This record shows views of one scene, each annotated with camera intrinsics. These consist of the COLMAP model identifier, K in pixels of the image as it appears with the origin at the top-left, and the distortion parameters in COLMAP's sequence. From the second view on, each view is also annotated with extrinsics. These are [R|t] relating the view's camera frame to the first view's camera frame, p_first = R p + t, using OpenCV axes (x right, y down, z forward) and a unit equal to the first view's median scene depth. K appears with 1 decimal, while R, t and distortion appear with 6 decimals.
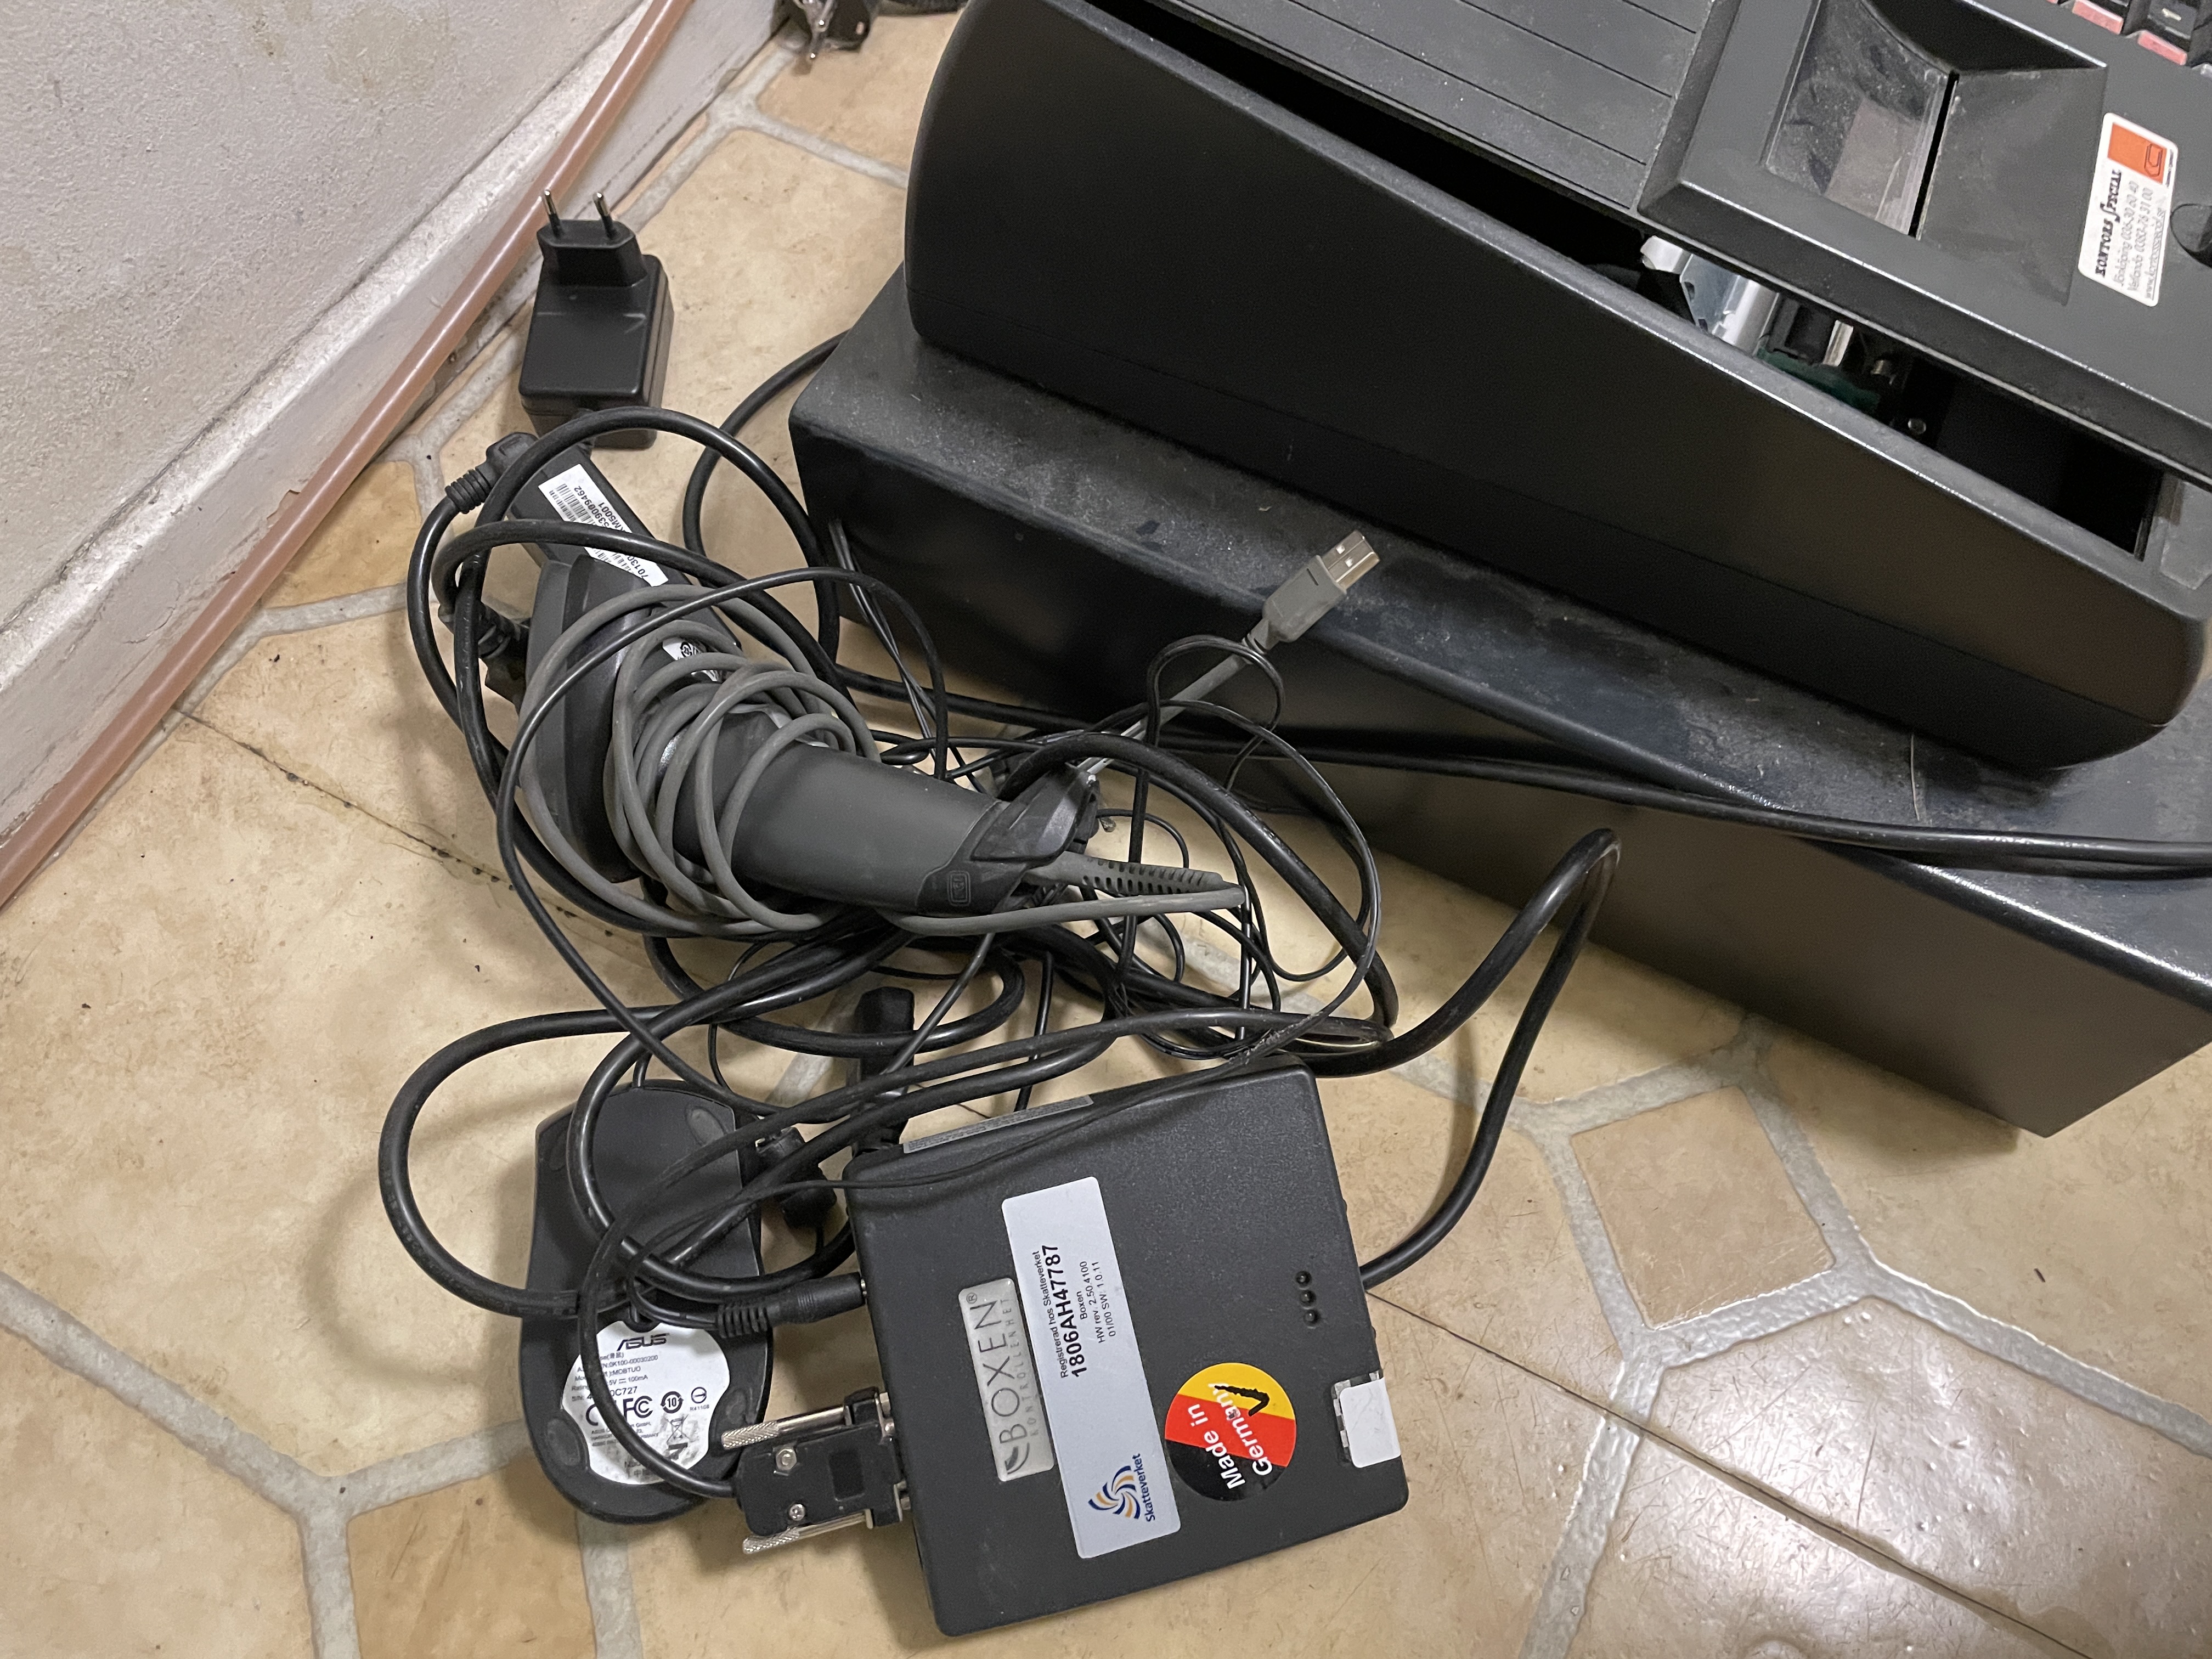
lens RADIAL K [[1701.8, 0, 1134.8], [0, 1701.8, 815.7], [0, 0, 1]] dist [0.084167, -0.128950]
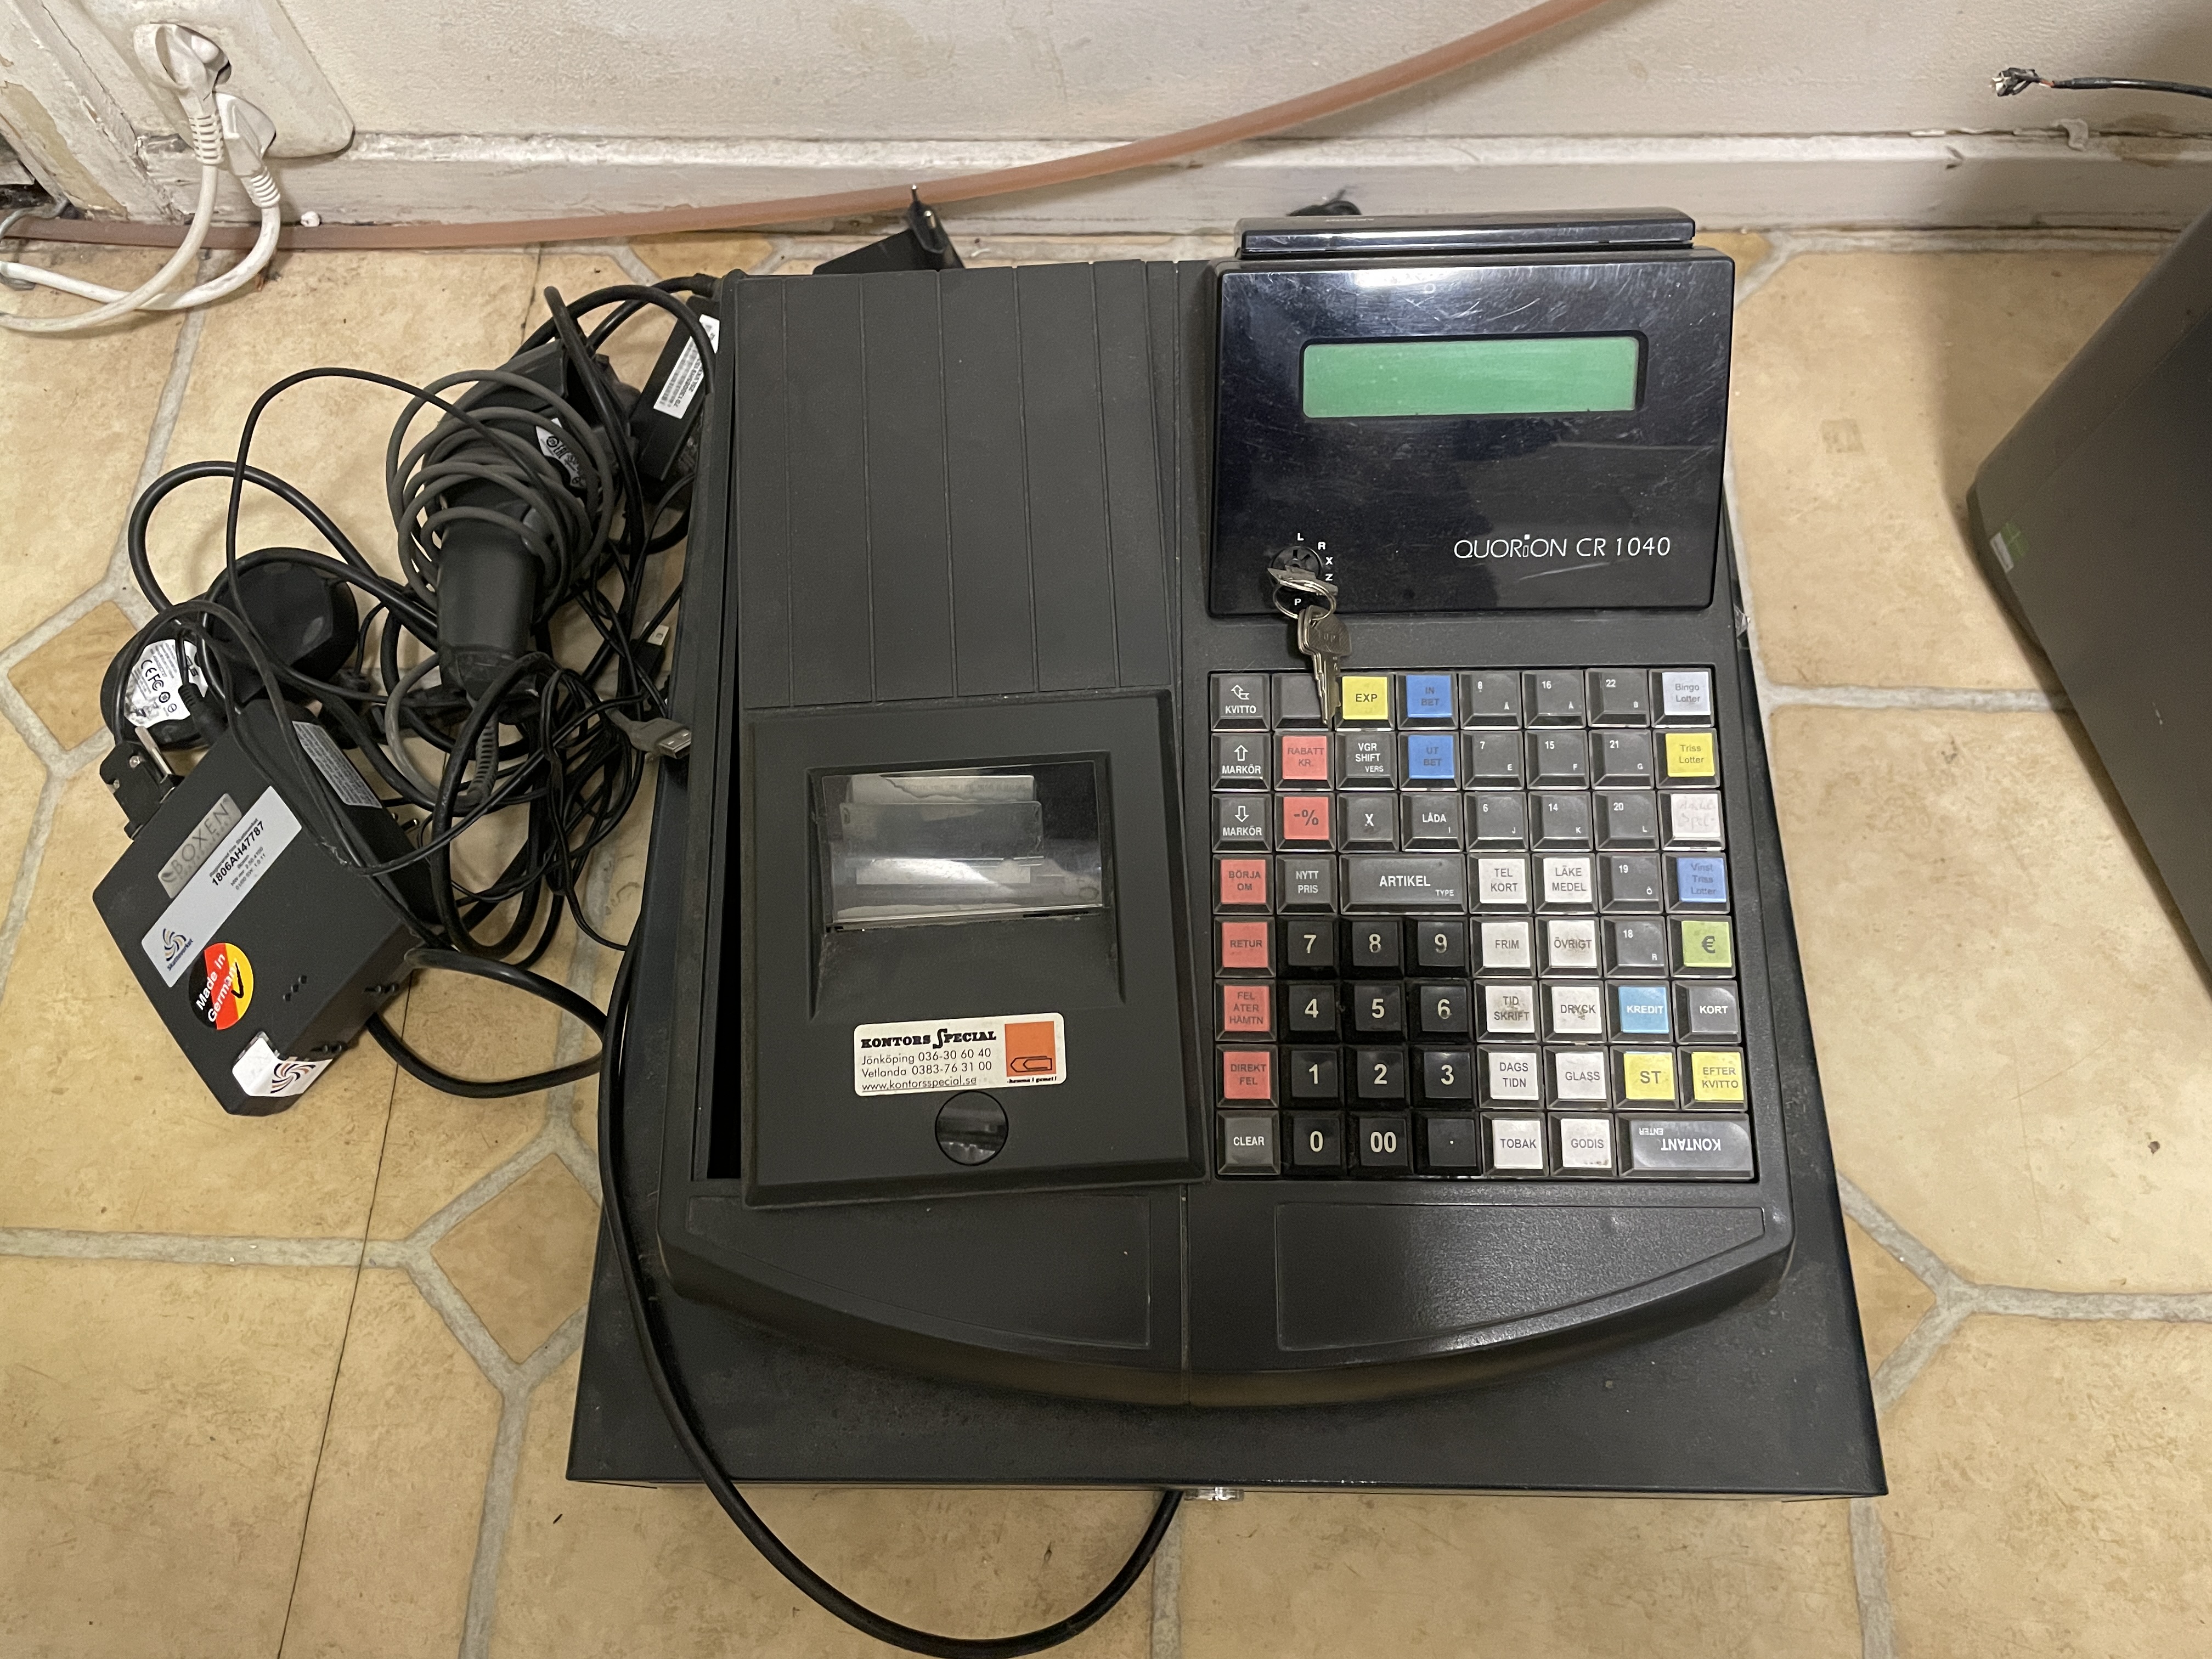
lens RADIAL K [[1668.7, 0, 1099.9], [0, 1668.7, 798.6], [0, 0, 1]] dist [0.085003, -0.121415]
pose [[0.428418, 0.808951, -0.402563, 0.873741], [-0.774195, 0.558355, 0.298096, -0.809776], [0.465918, 0.183952, 0.865495, 0.005678]]
